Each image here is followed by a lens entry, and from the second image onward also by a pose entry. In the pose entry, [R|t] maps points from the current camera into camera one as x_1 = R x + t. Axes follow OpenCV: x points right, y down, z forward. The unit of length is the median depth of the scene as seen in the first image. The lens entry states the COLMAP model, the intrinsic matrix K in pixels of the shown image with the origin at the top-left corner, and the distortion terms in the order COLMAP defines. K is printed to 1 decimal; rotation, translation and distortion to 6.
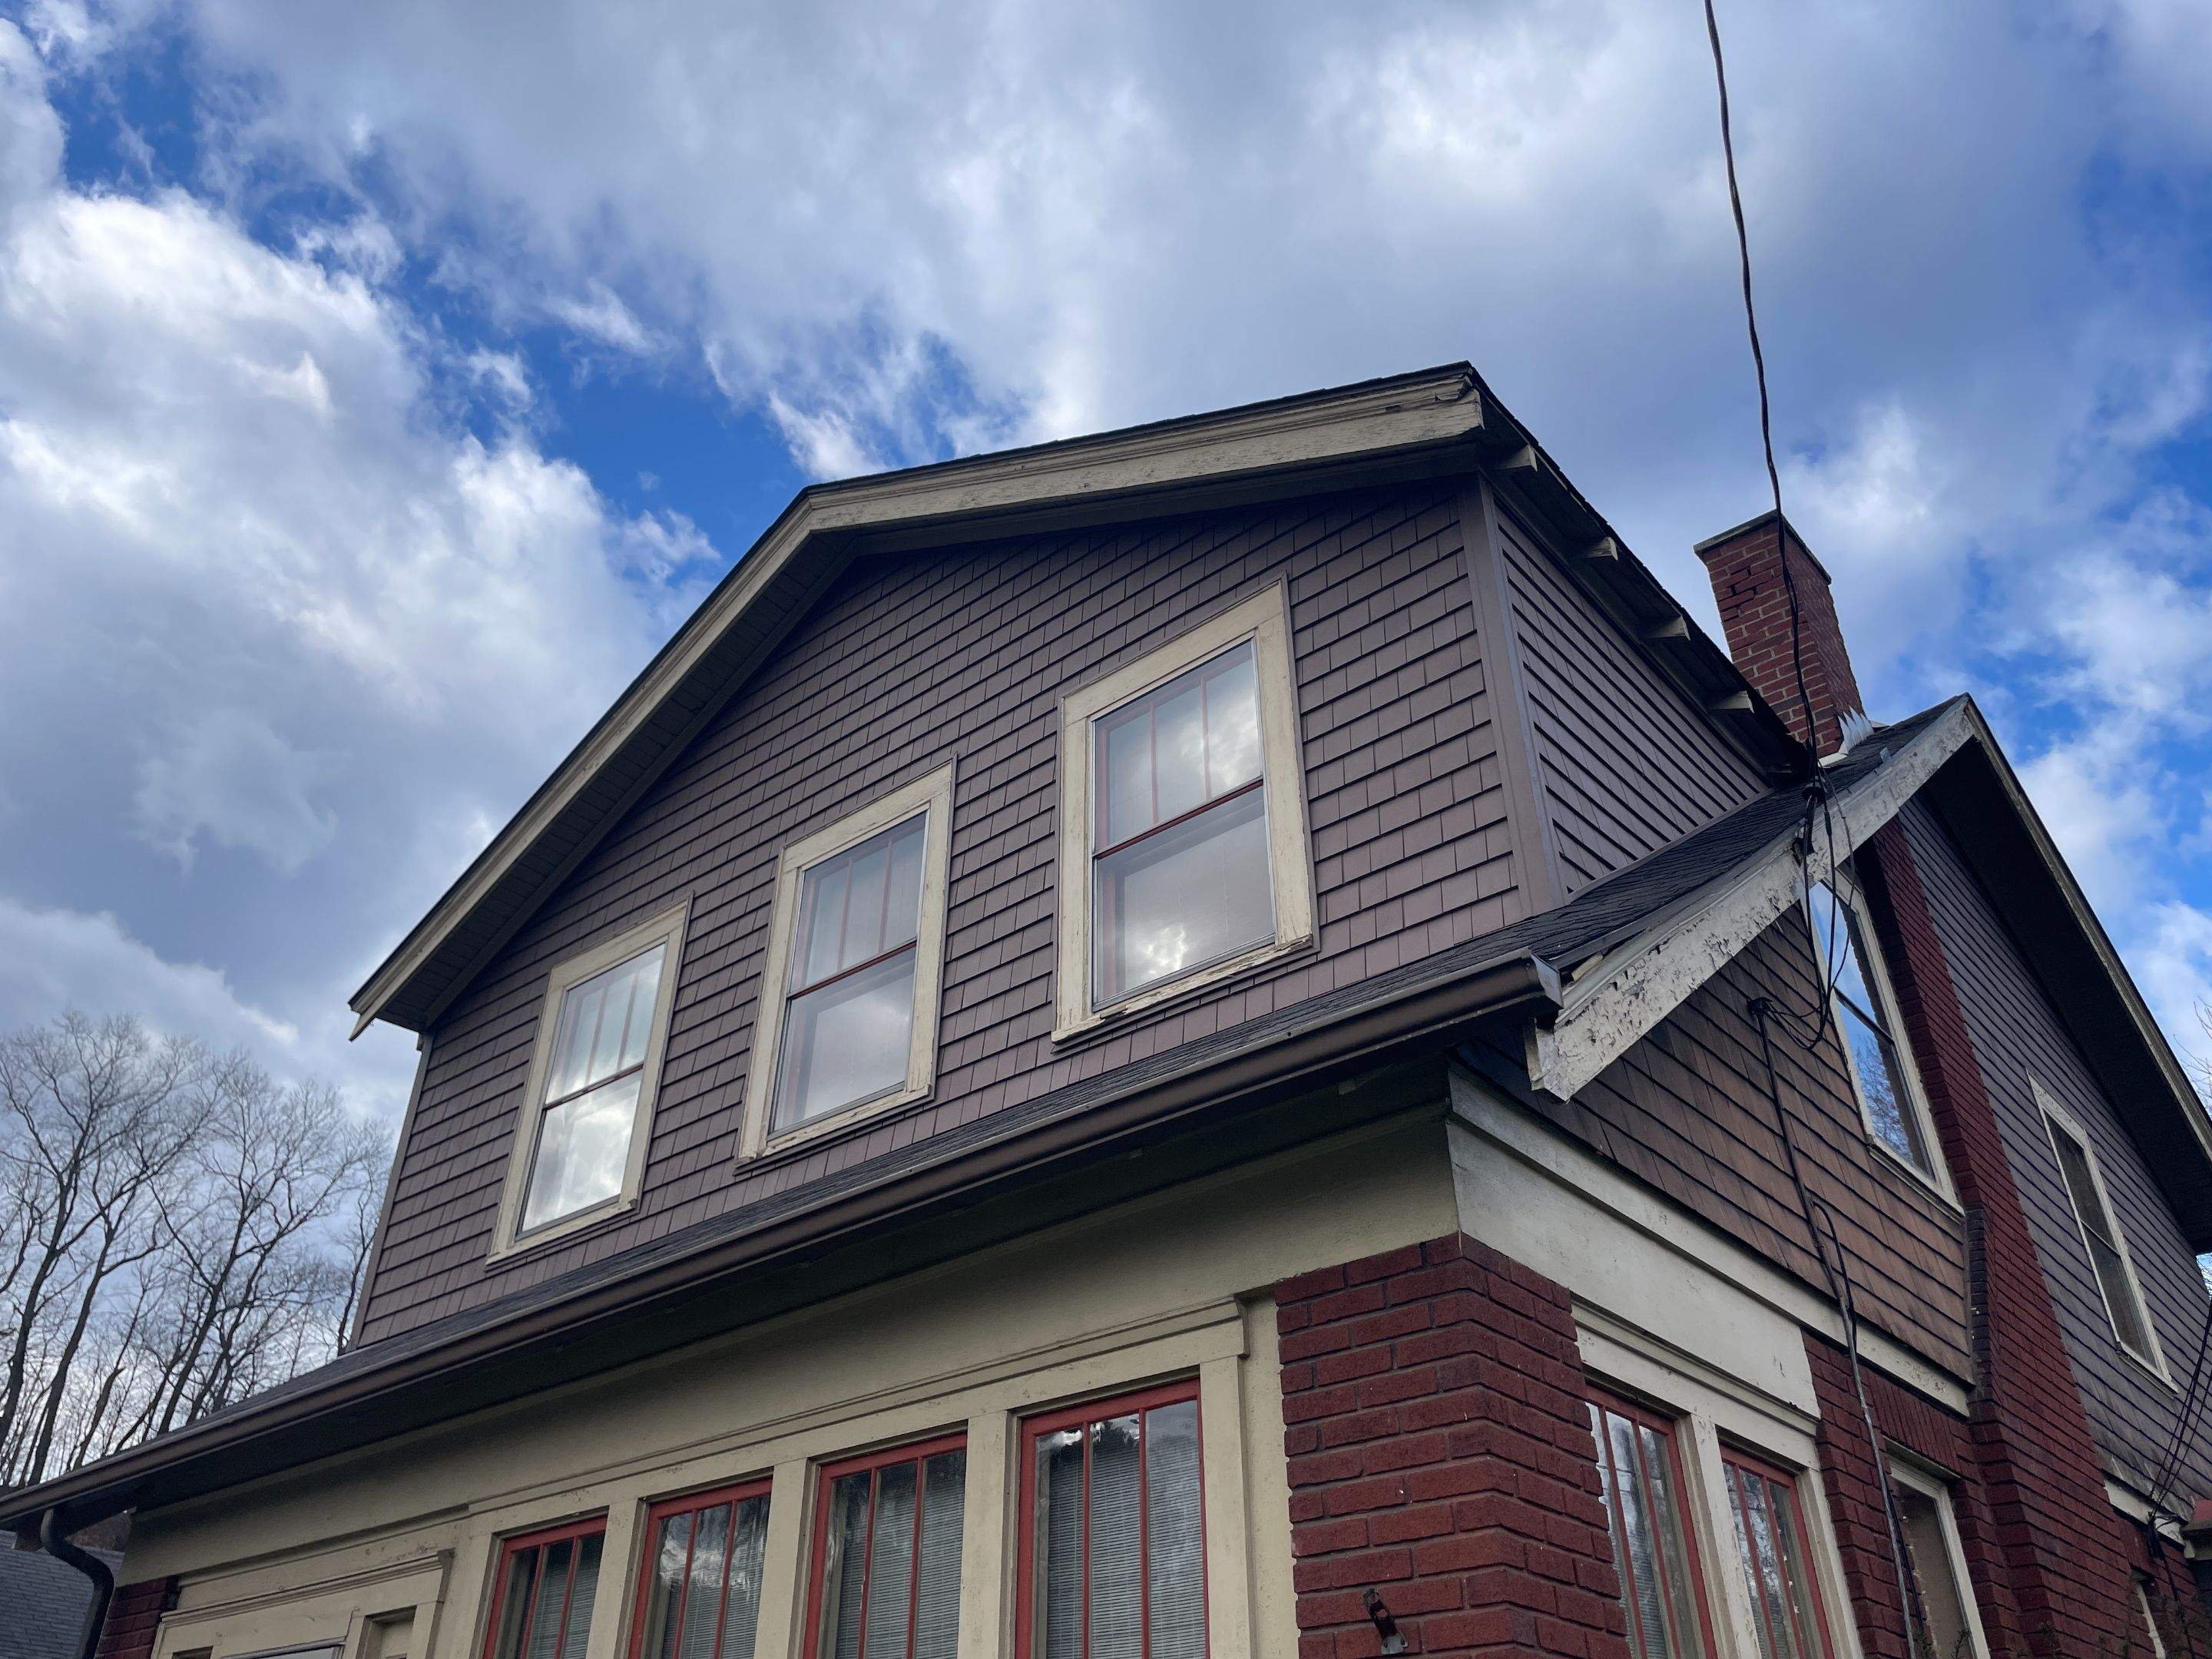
lens RADIAL K [[1692.7, 0, 1102.4], [0, 1692.7, 786.8], [0, 0, 1]] dist [0.092831, -0.146795]
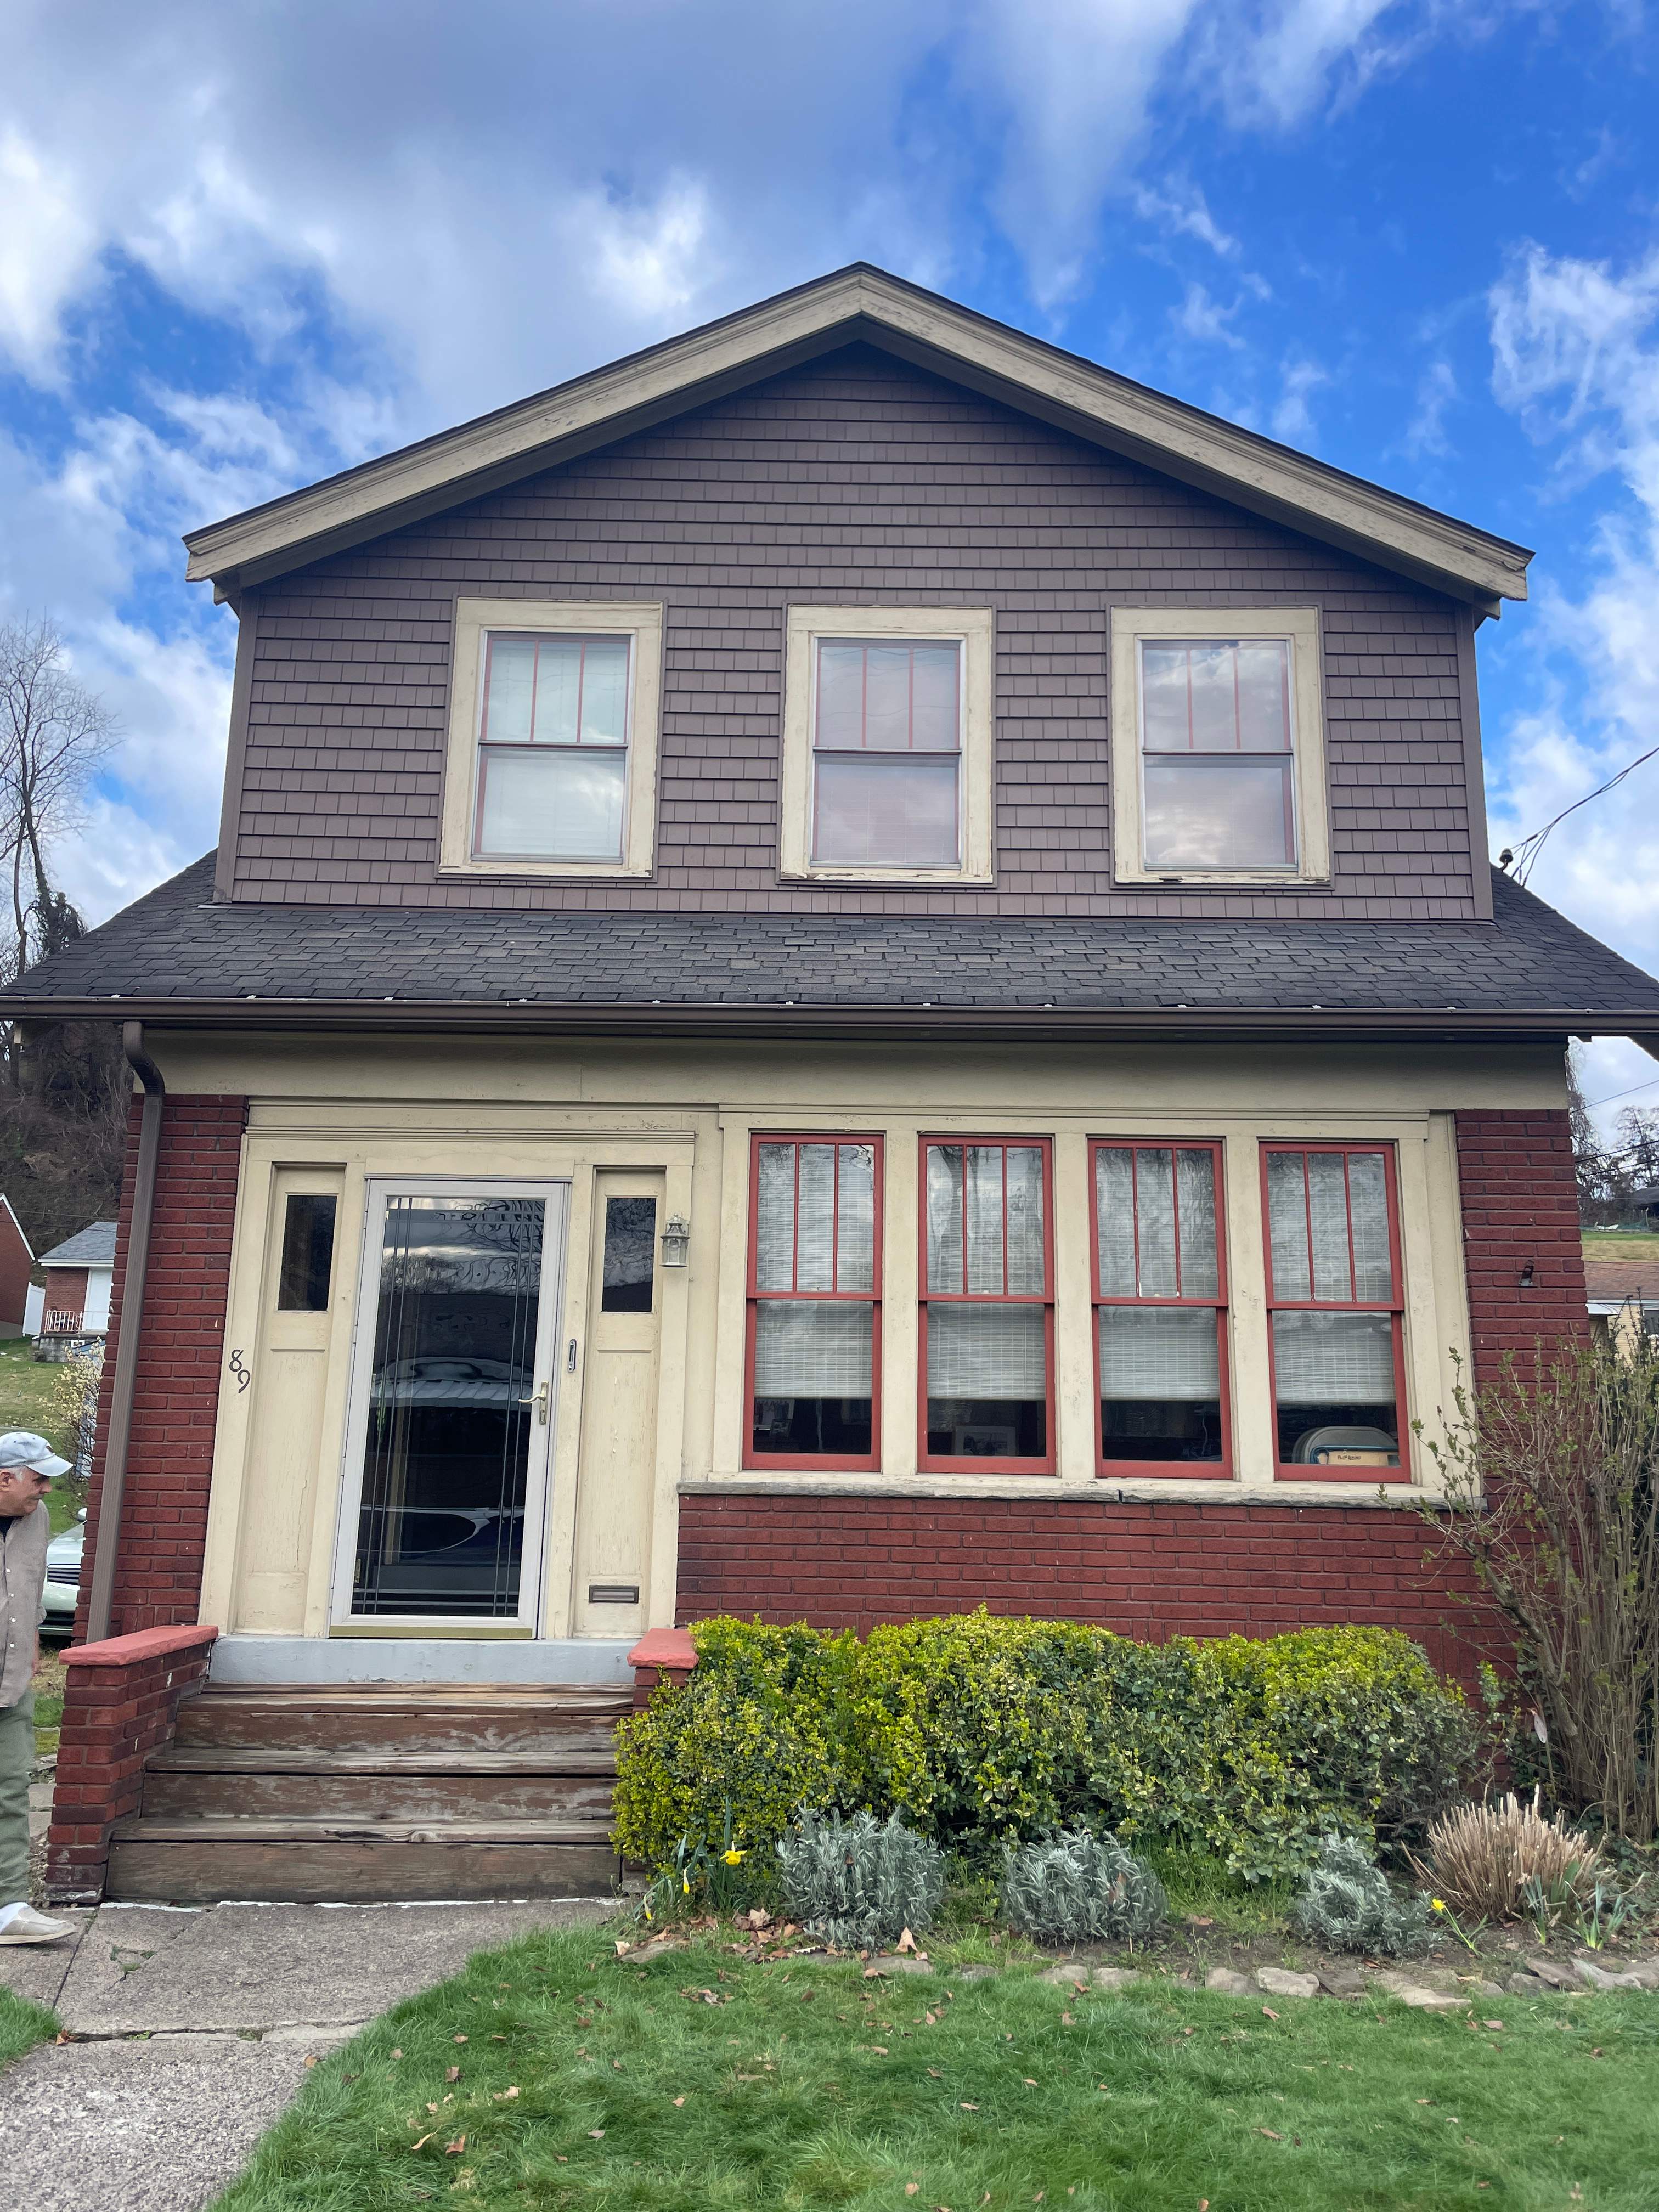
lens RADIAL K [[1620.7, 0, 818.0], [0, 1620.7, 1114.8], [0, 0, 1]] dist [0.124388, -0.296803]
pose [[0.762569, 0.148825, 0.629555, -1.005874], [-0.381140, 0.889695, 0.251346, 0.070029], [-0.522706, -0.431617, 0.735177, 0.020461]]
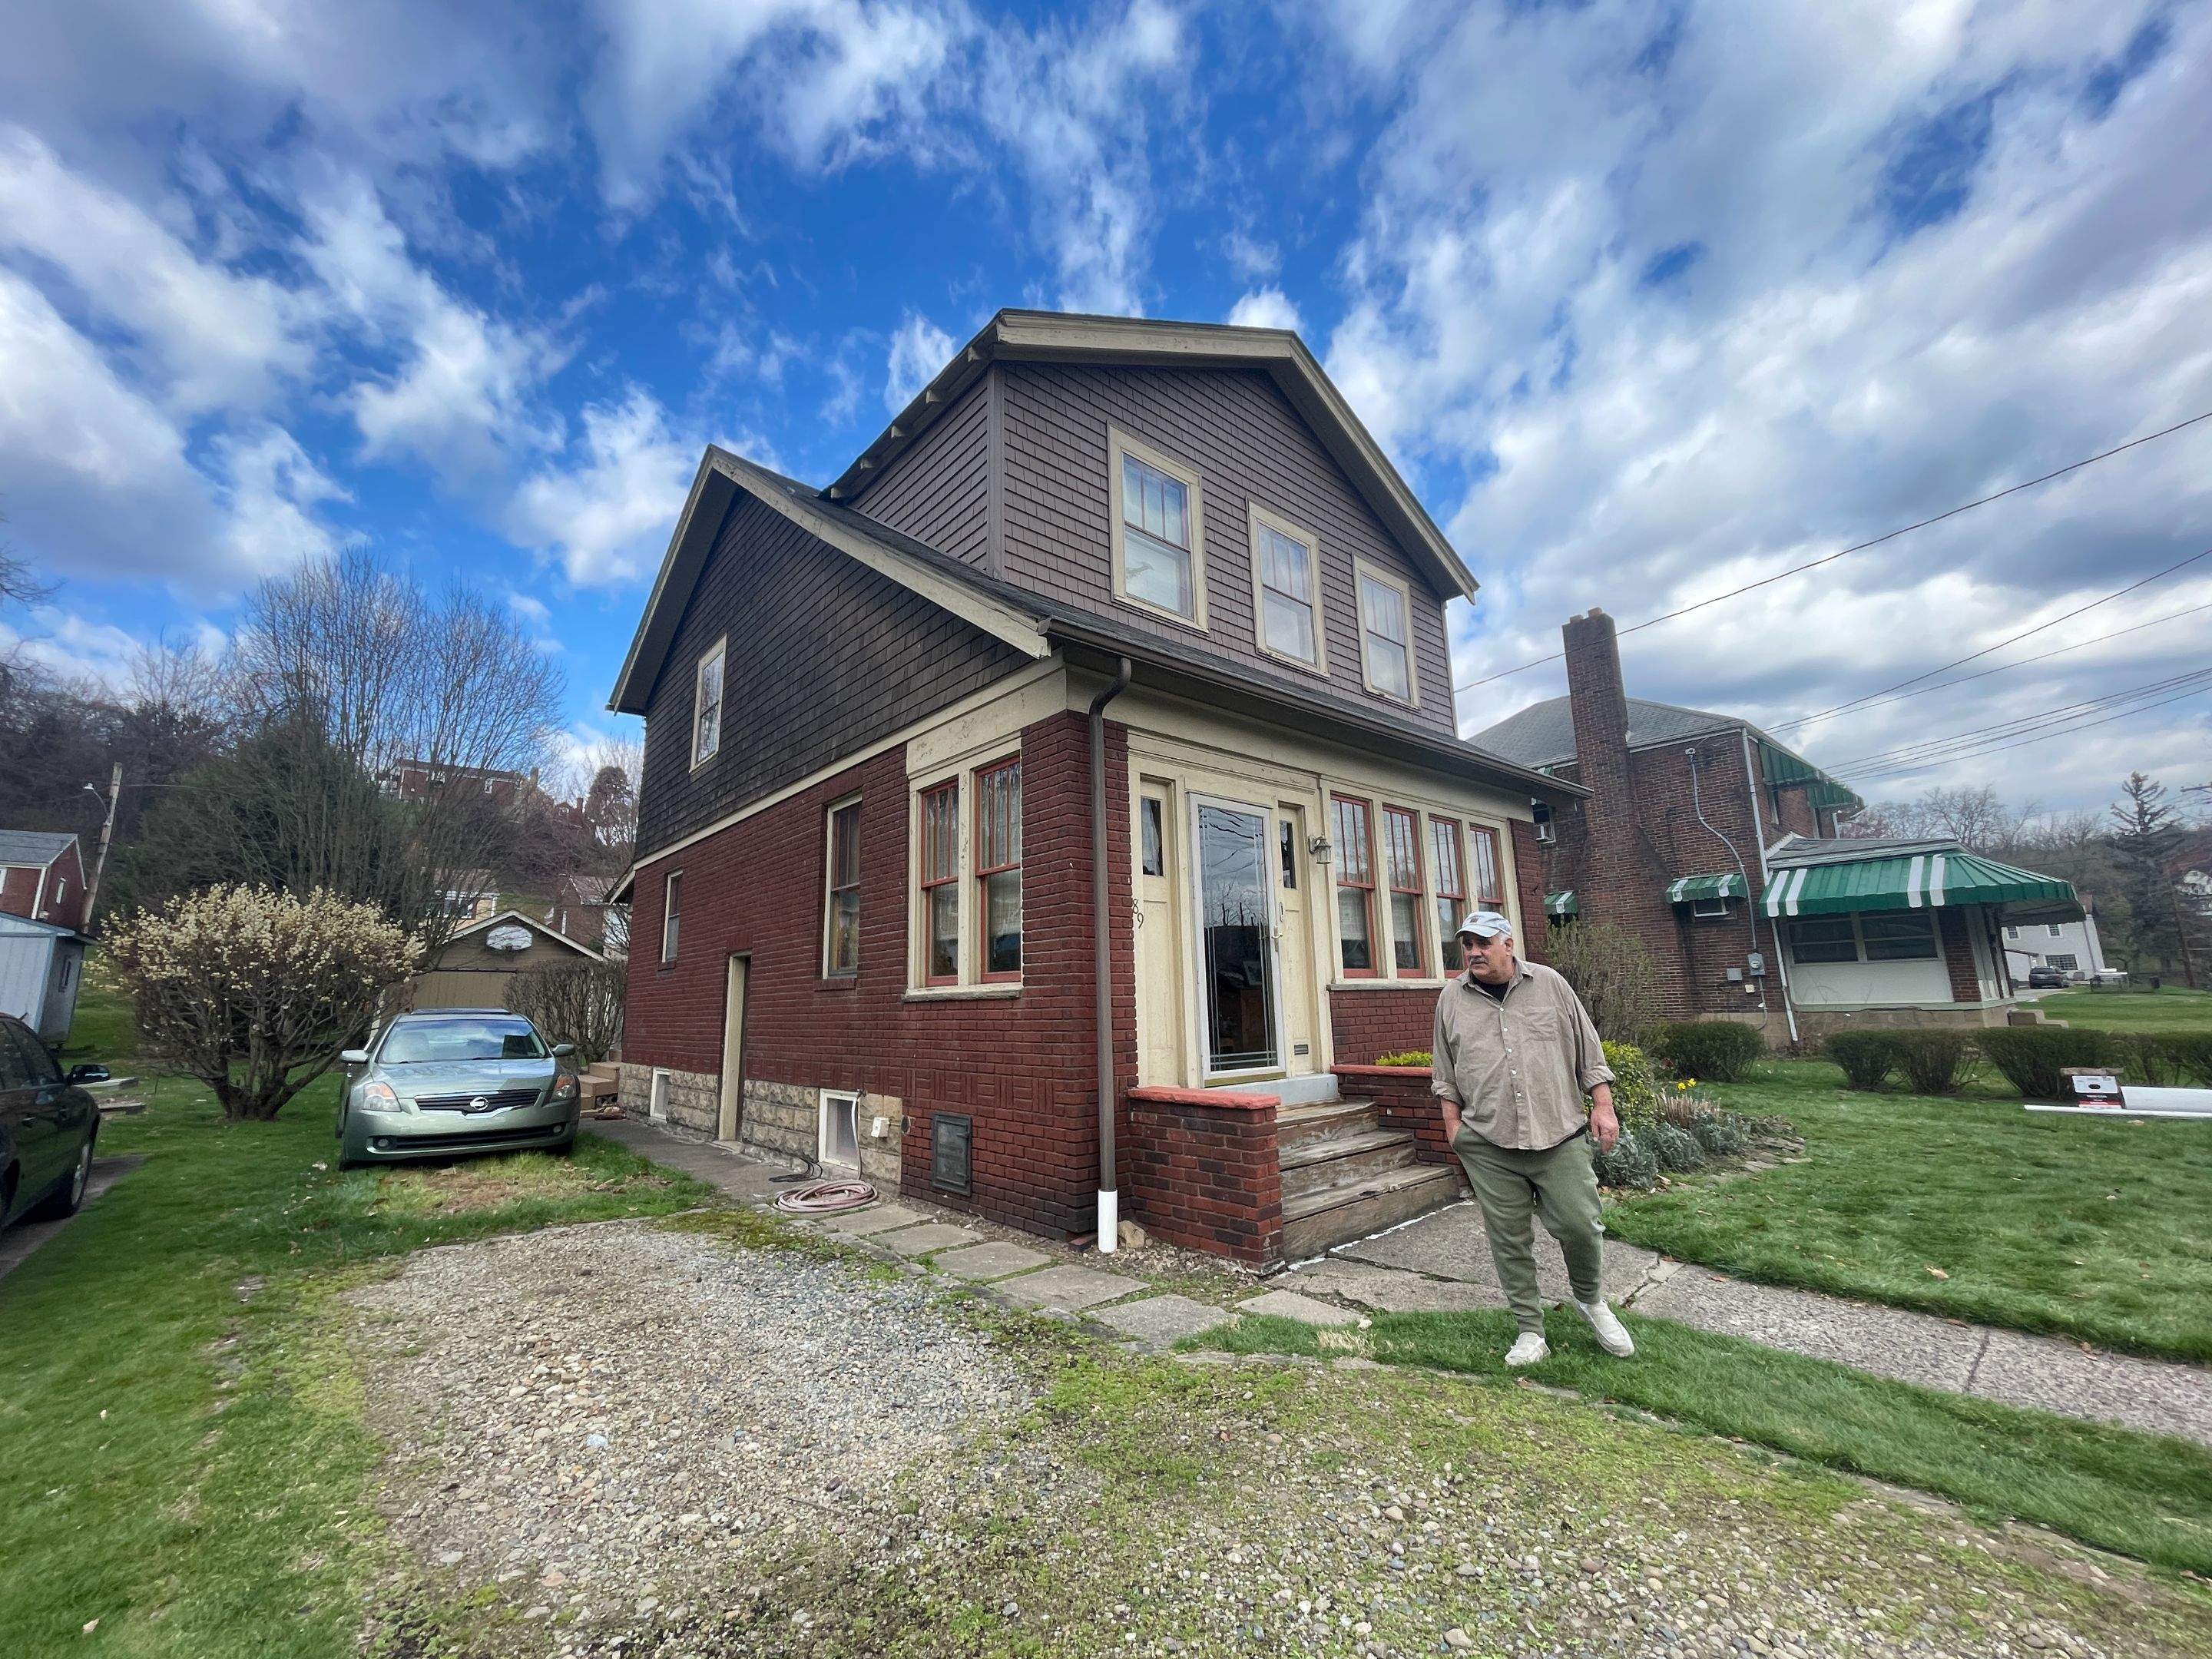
lens RADIAL K [[900.2, 0, 1106.0], [0, 900.2, 829.5], [0, 0, 1]] dist [-0.000243, -0.000015]
pose [[0.150650, 0.190848, 0.969991, -1.462867], [-0.540198, 0.837640, -0.080909, 0.676313], [-0.827944, -0.511798, 0.229286, 0.837356]]
